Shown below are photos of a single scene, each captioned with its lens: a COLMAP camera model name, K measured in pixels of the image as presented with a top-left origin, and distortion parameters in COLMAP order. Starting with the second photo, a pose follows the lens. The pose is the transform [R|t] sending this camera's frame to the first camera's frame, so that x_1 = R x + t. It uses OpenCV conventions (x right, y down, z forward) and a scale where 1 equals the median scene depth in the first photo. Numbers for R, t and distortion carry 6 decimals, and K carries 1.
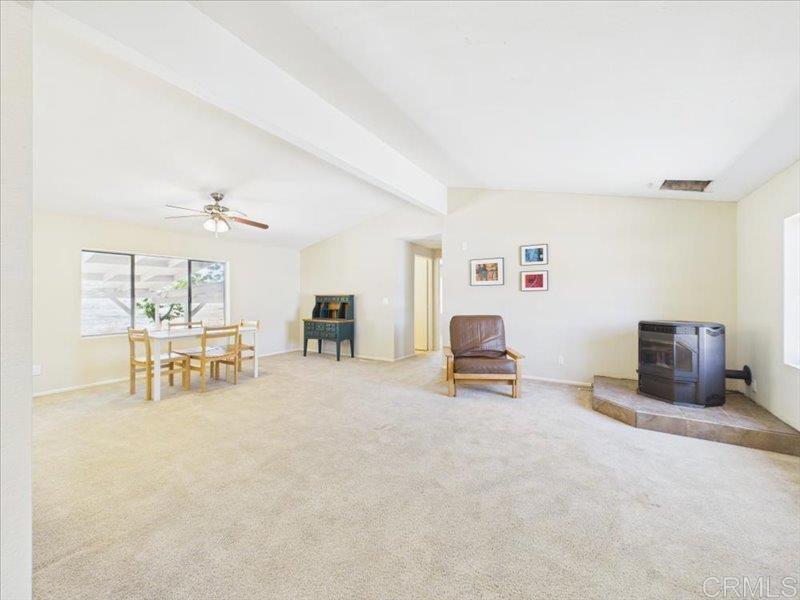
lens RADIAL K [[321.8, 0, 397.7], [0, 321.8, 297.5], [0, 0, 1]] dist [0.000130, 0.000182]
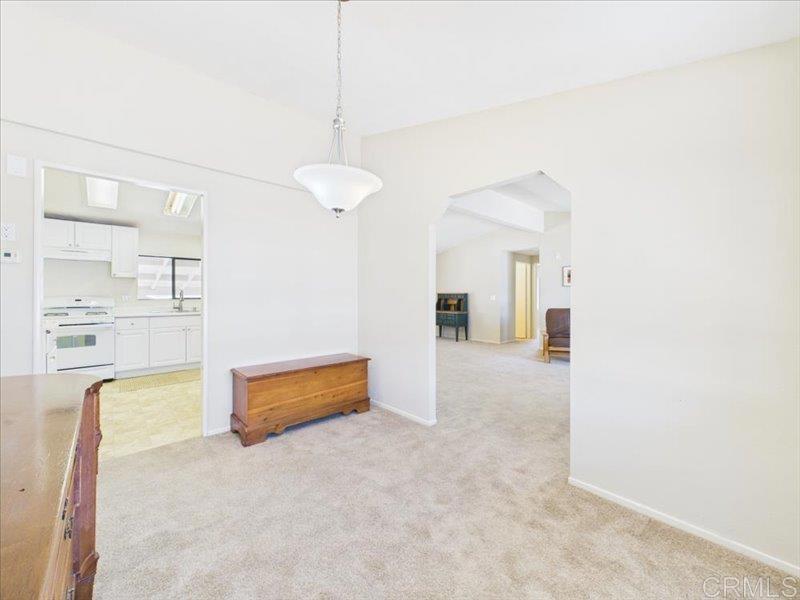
lens RADIAL K [[322.4, 0, 399.6], [0, 322.4, 295.0], [0, 0, 1]] dist [0.001060, 0.000207]
pose [[0.964249, 0.001928, -0.264992, -0.066941], [-0.002691, 0.999993, -0.002515, 0.004720], [0.264985, 0.003138, 0.964247, -0.436819]]
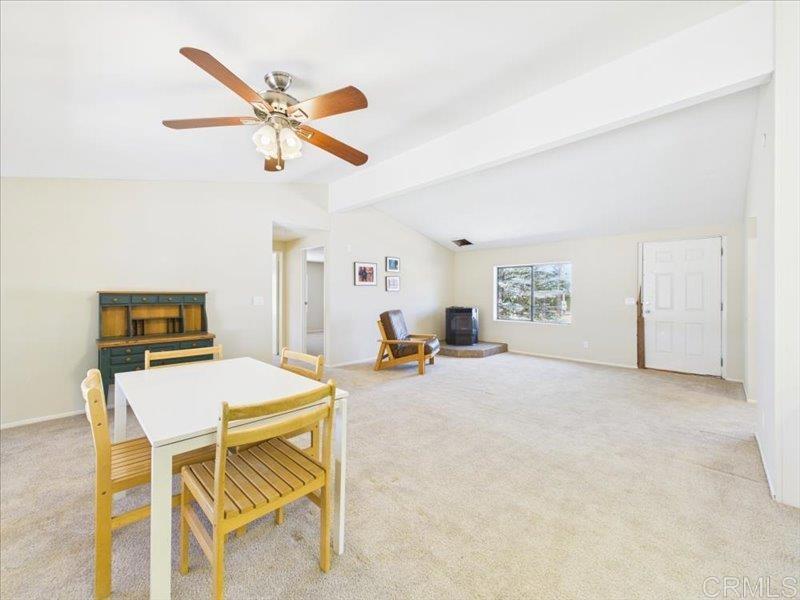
lens RADIAL K [[322.4, 0, 399.6], [0, 322.4, 295.0], [0, 0, 1]] dist [0.001060, 0.000207]
pose [[0.216499, 0.004238, 0.976274, -0.803658], [0.003135, 0.999982, -0.005036, 0.002531], [-0.976278, 0.004151, 0.216482, 0.603763]]
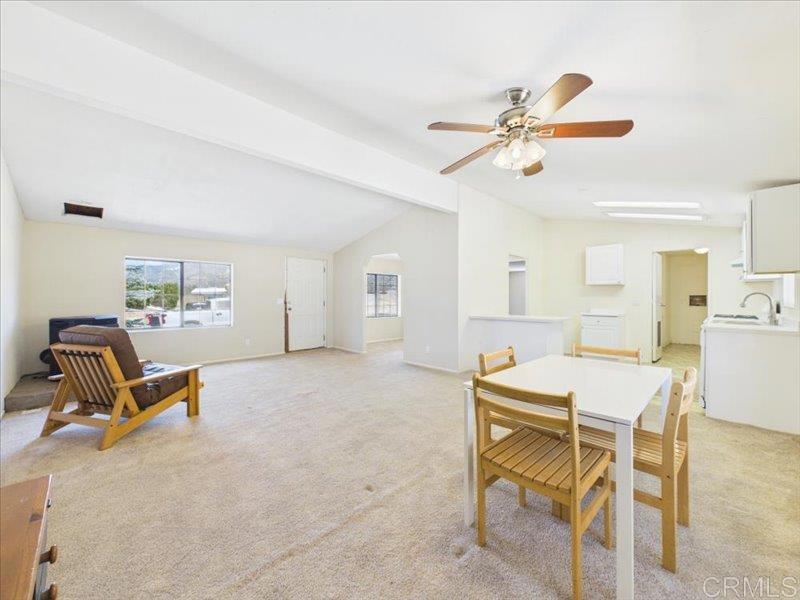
lens RADIAL K [[322.4, 0, 399.6], [0, 322.4, 295.0], [0, 0, 1]] dist [0.001060, 0.000207]
pose [[-0.971267, 0.000107, 0.237991, -0.417932], [-0.000321, 0.999998, -0.001757, -0.002462], [-0.237991, -0.001783, -0.971266, 1.237249]]
